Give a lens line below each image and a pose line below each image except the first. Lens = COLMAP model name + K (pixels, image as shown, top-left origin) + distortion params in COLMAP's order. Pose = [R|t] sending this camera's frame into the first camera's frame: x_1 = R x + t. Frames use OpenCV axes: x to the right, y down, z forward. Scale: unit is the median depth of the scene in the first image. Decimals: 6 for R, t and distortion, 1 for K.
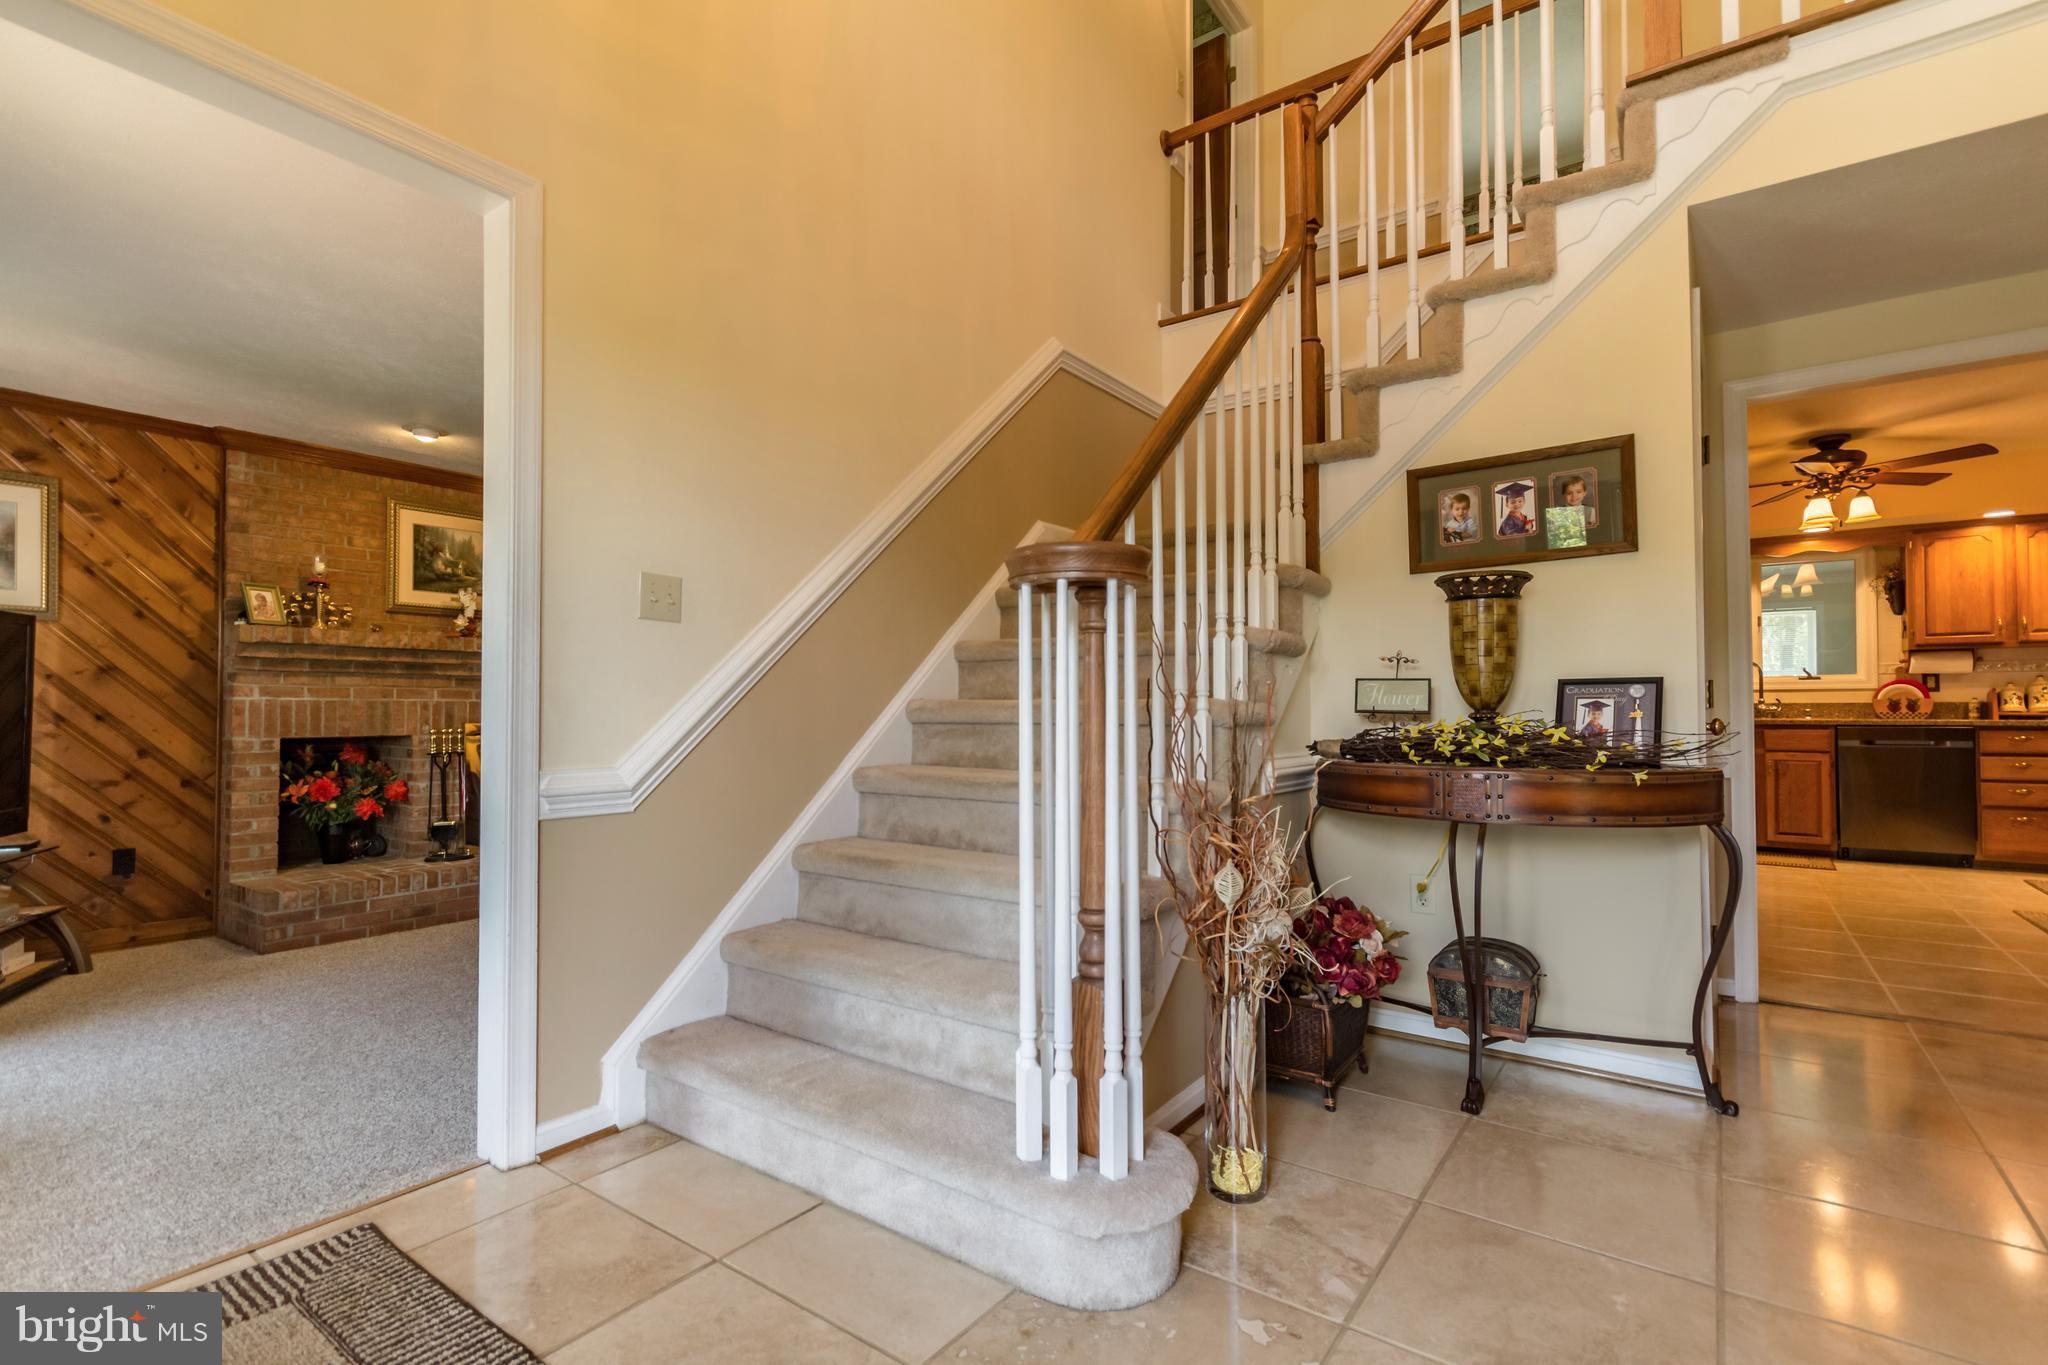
lens RADIAL K [[939.2, 0, 1021.8], [0, 939.2, 689.2], [0, 0, 1]] dist [0.003001, -0.004279]
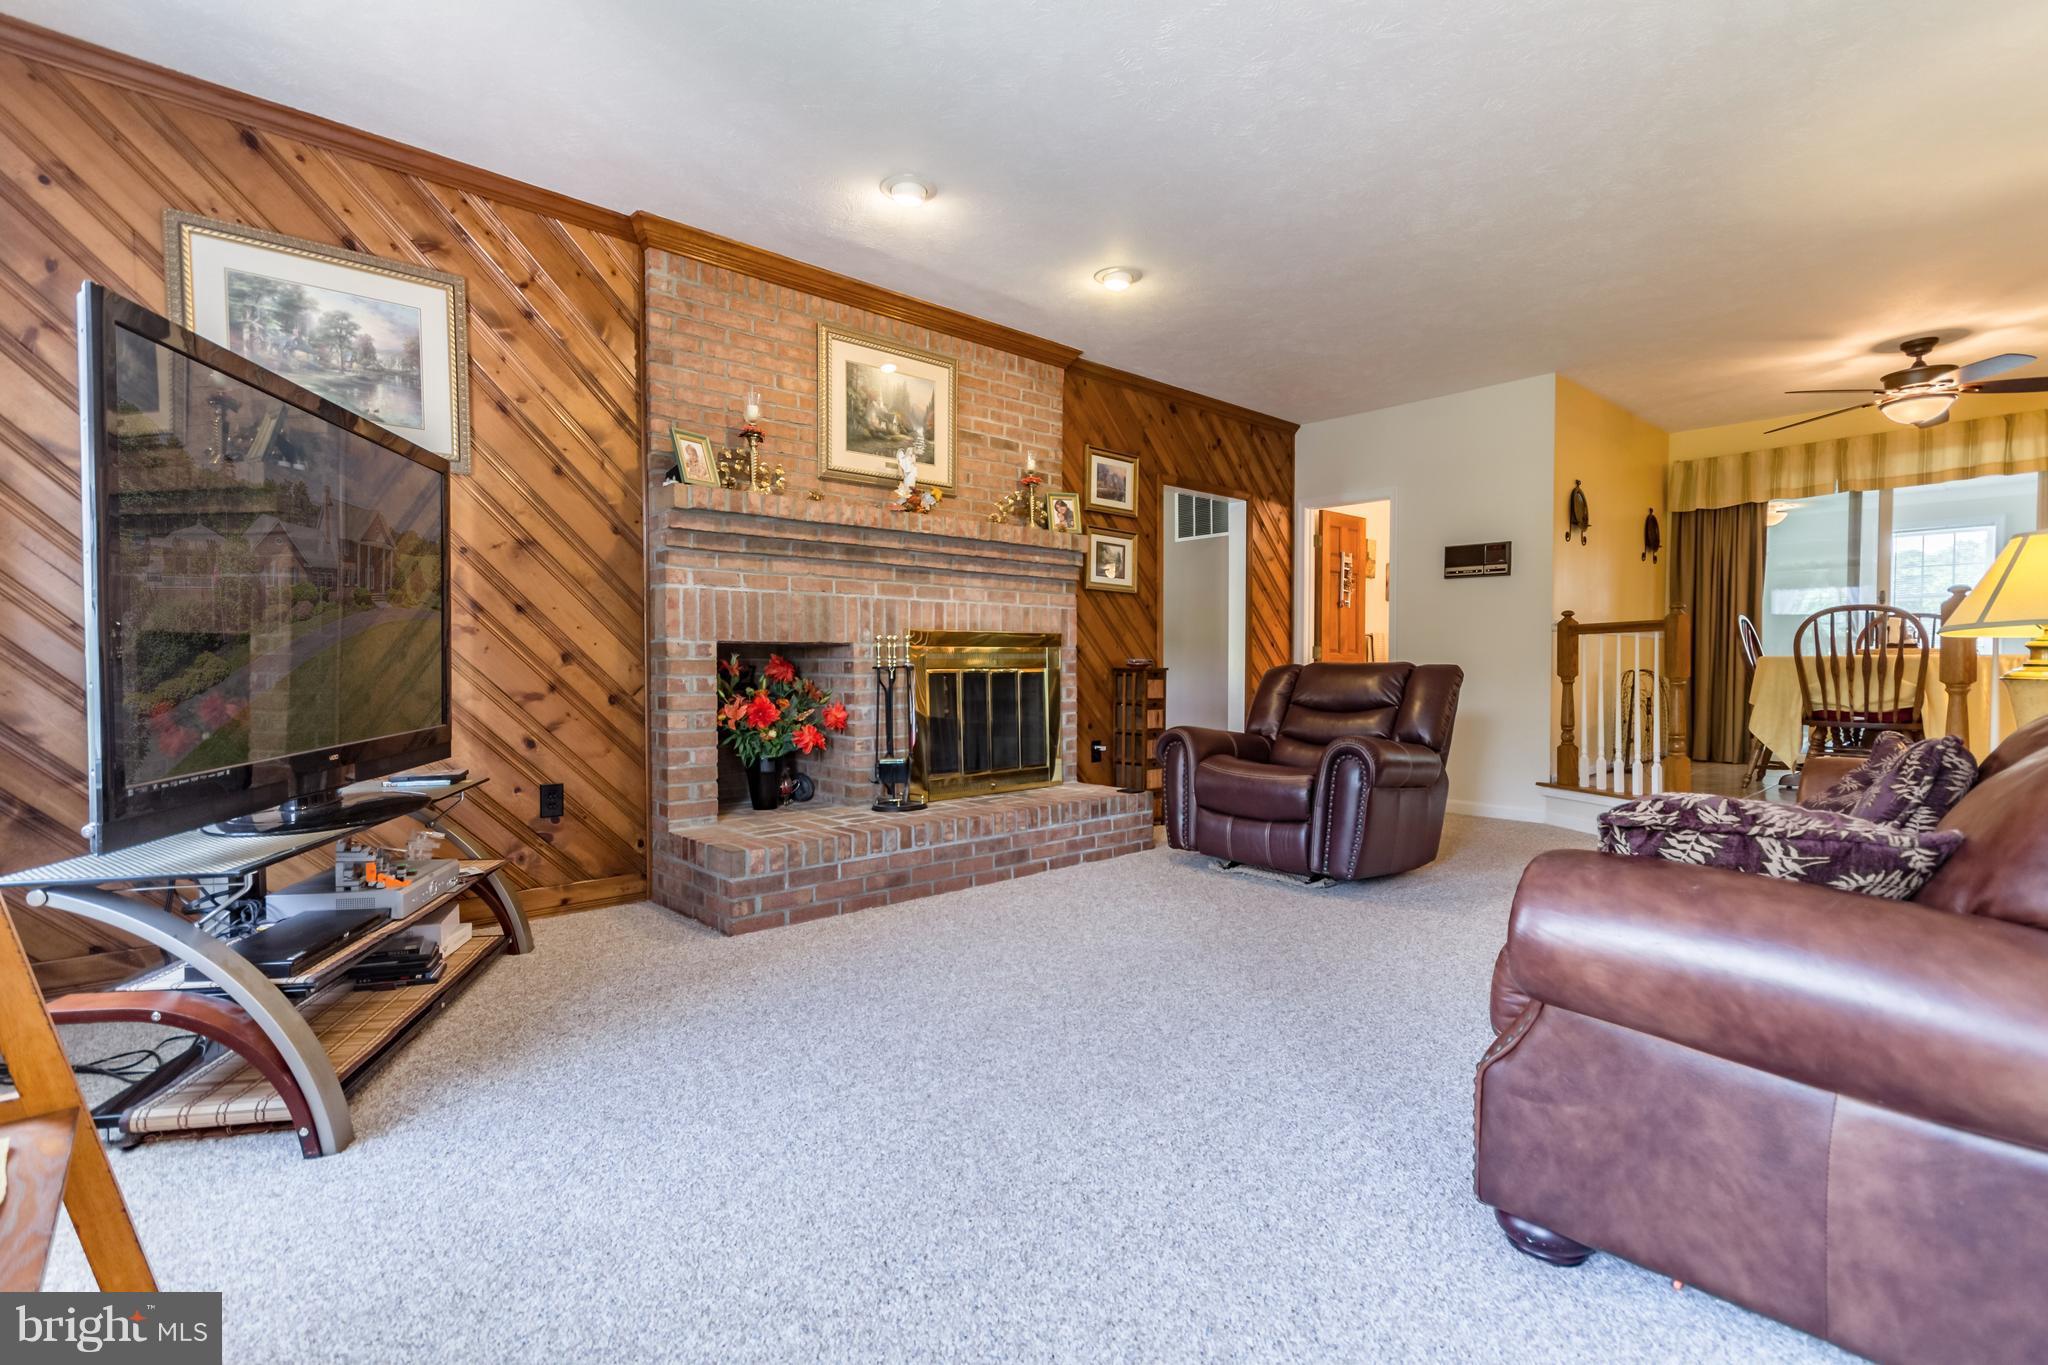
lens RADIAL K [[946.3, 0, 1009.5], [0, 946.3, 689.3], [0, 0, 1]] dist [-0.001502, -0.001293]
pose [[0.976475, 0.006962, -0.215518, -0.410805], [0.004396, 0.998628, 0.052176, 0.053273], [0.215586, -0.051896, 0.975105, 0.323854]]
